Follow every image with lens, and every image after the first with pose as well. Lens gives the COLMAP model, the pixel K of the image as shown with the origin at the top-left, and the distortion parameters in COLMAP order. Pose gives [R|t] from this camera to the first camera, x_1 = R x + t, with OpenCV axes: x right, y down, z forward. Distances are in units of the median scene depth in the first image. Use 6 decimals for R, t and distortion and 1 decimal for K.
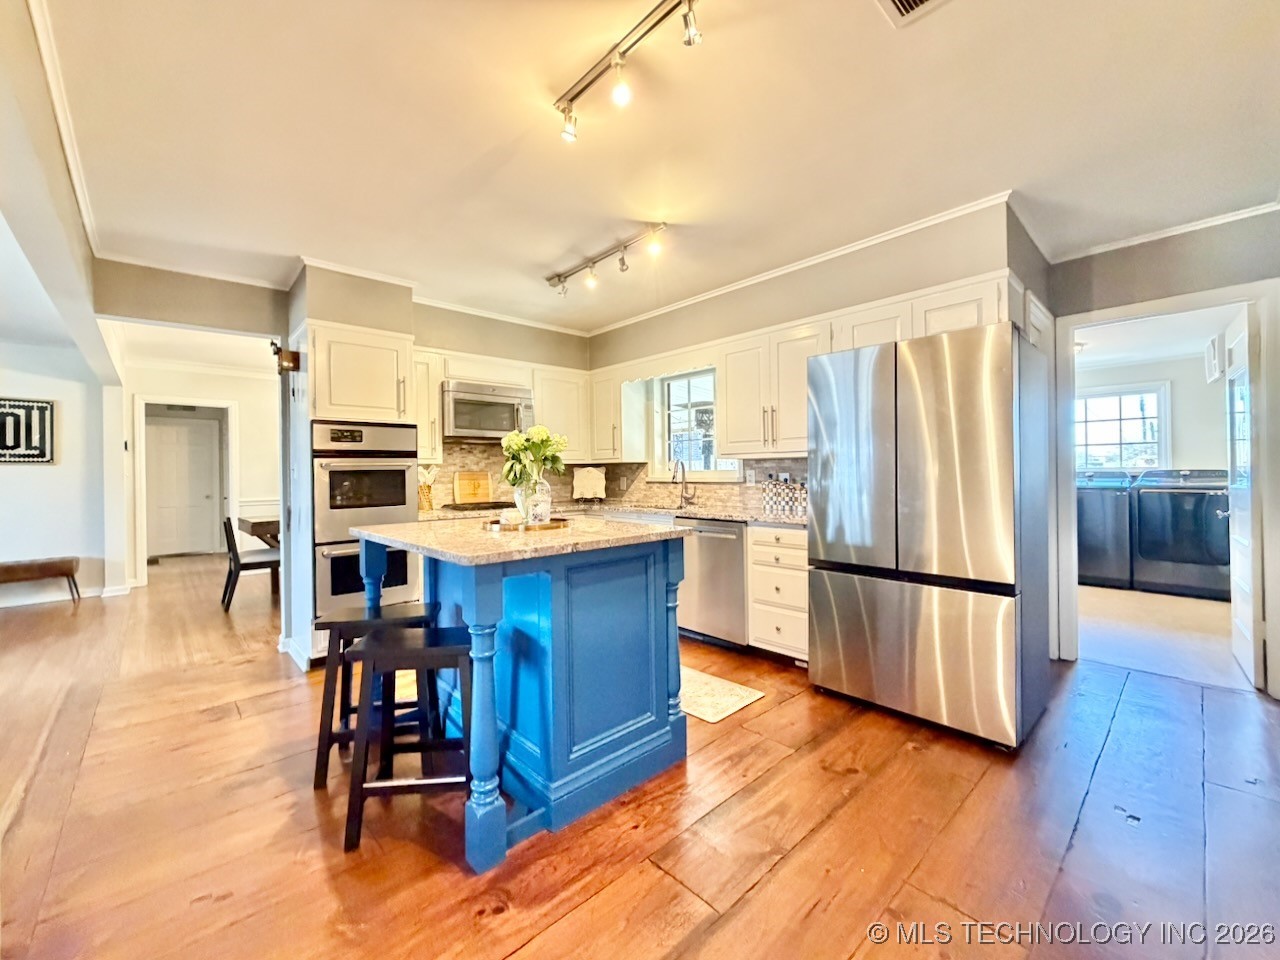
lens RADIAL K [[508.9, 0, 623.7], [0, 508.9, 470.3], [0, 0, 1]] dist [0.000392, -0.000954]
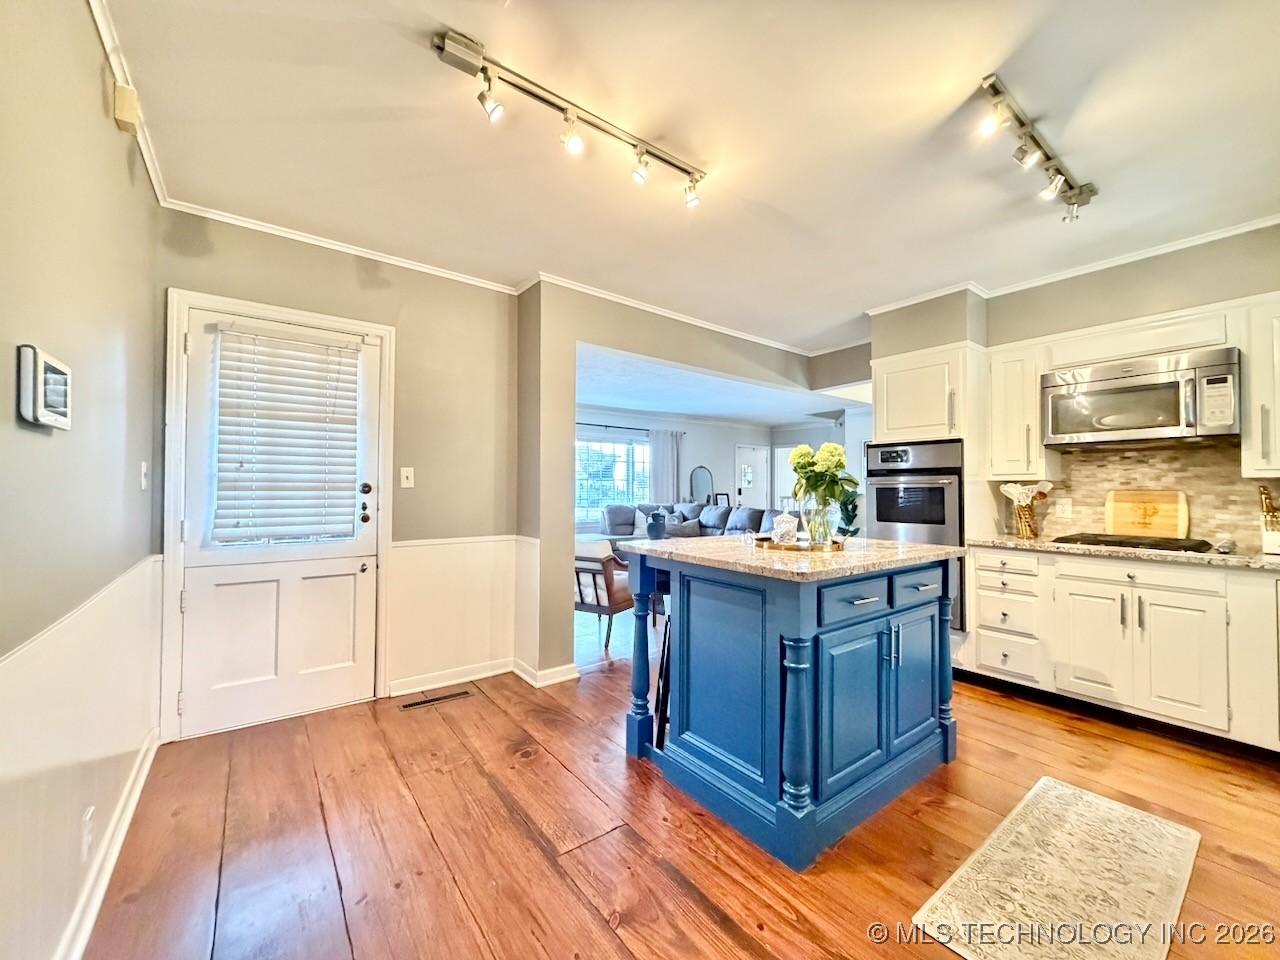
lens RADIAL K [[508.9, 0, 649.7], [0, 508.9, 486.2], [0, 0, 1]] dist [0.000392, -0.000954]
pose [[-0.077583, 0.006700, -0.996963, 0.430762], [-0.000125, 0.999977, 0.006730, -0.007697], [0.996986, 0.000647, -0.077581, 0.408520]]
